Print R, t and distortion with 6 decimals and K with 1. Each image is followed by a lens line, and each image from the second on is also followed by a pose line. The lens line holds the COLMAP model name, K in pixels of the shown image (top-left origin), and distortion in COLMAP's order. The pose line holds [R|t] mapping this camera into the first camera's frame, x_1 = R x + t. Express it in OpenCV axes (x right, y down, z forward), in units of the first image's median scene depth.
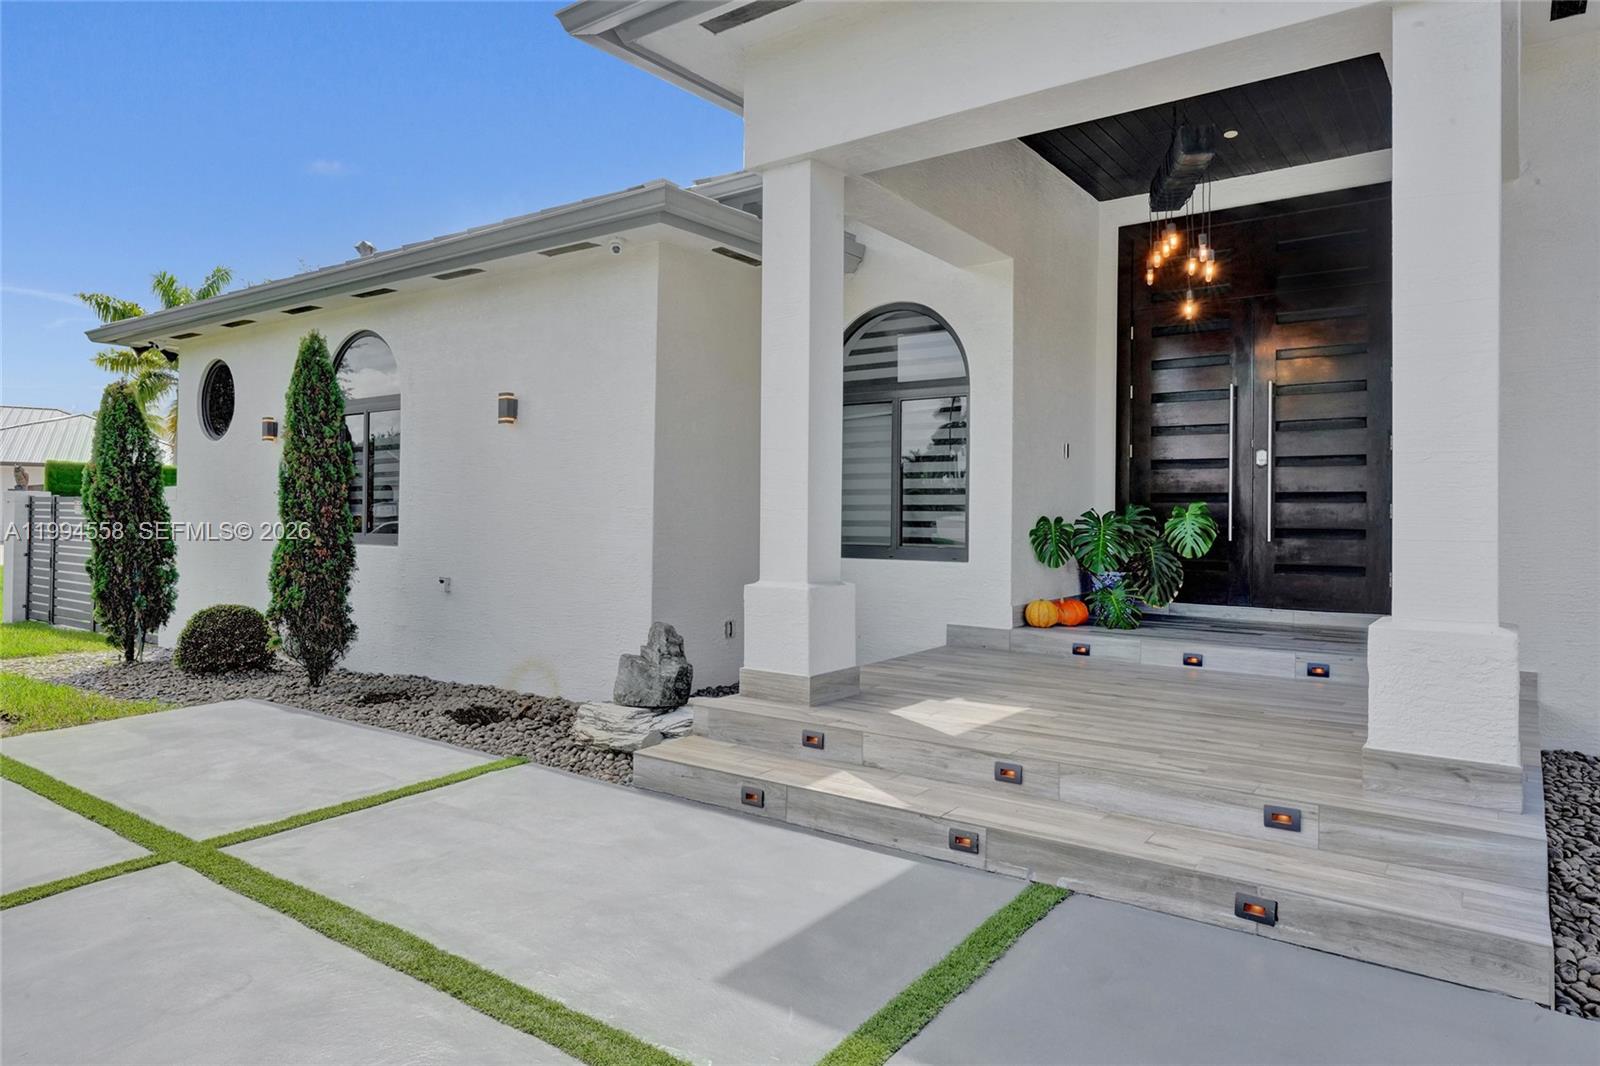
lens RADIAL K [[970.7, 0, 800.0], [0, 970.7, 533.0], [0, 0, 1]] dist [-0.002726, -0.000639]
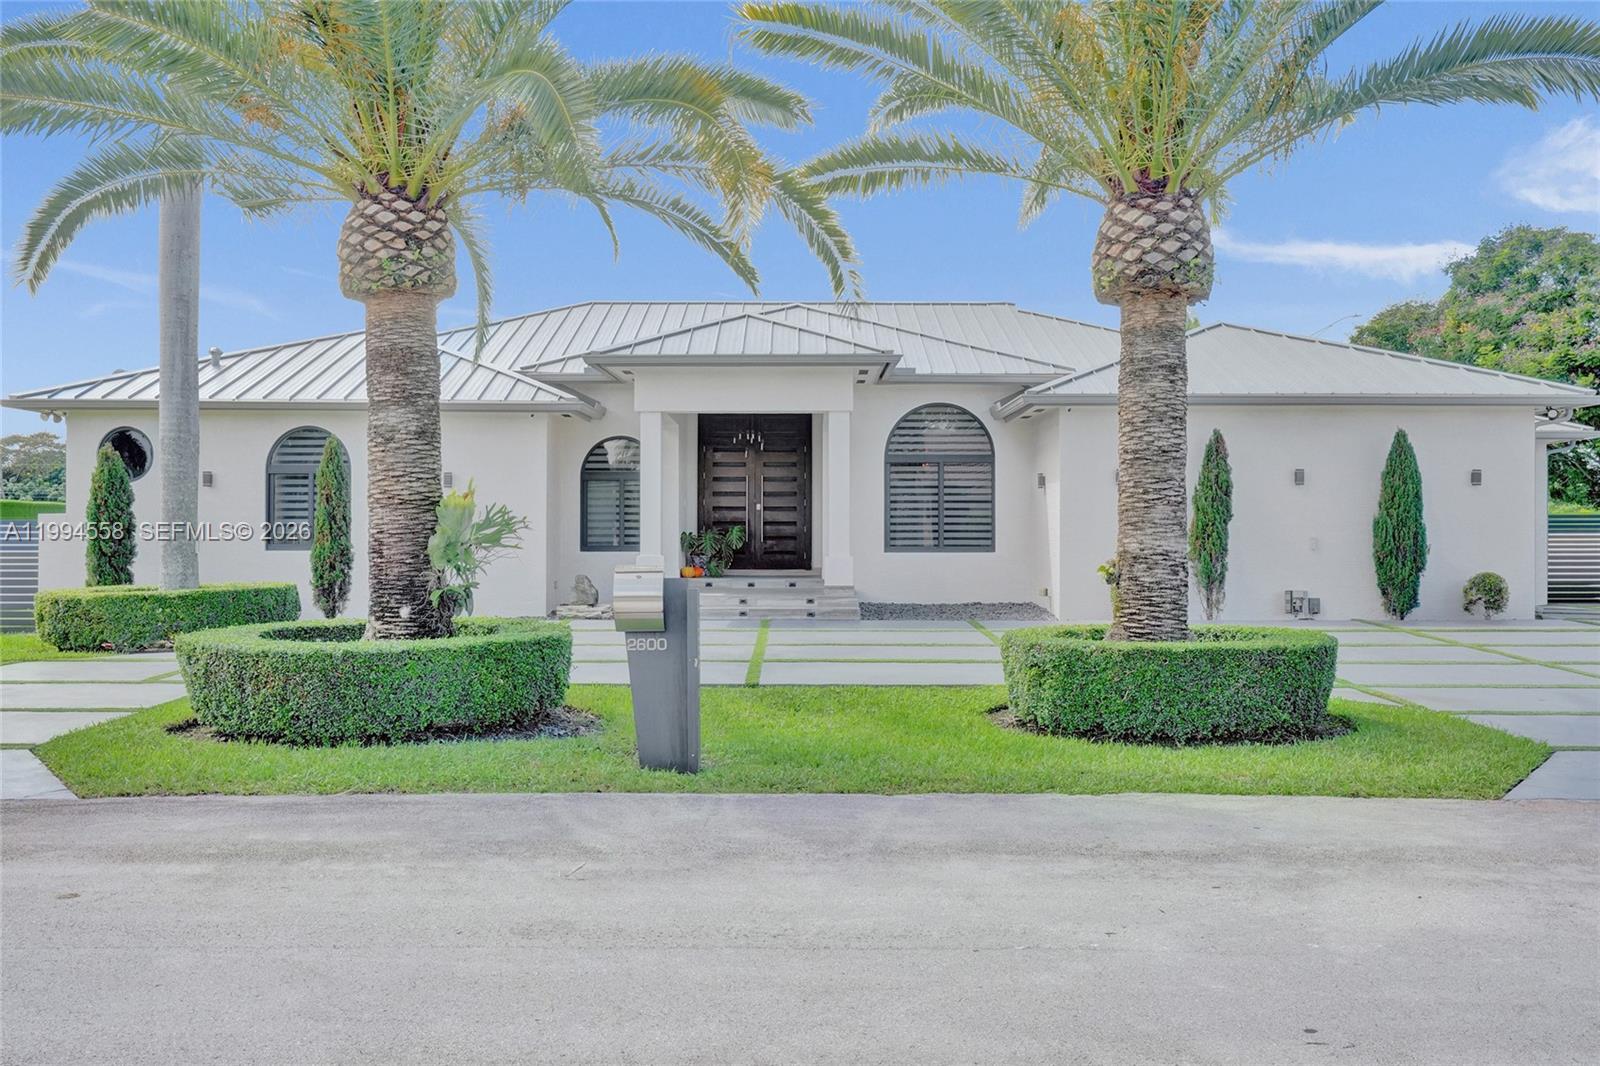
lens RADIAL K [[1310.8, 0, 800.0], [0, 1310.8, 533.0], [0, 0, 1]] dist [-0.004096, -0.001512]
pose [[0.807179, -0.004836, 0.590287, -1.384084], [0.012825, 0.999874, -0.009346, 0.019248], [-0.590167, 0.015115, 0.807139, -1.710299]]
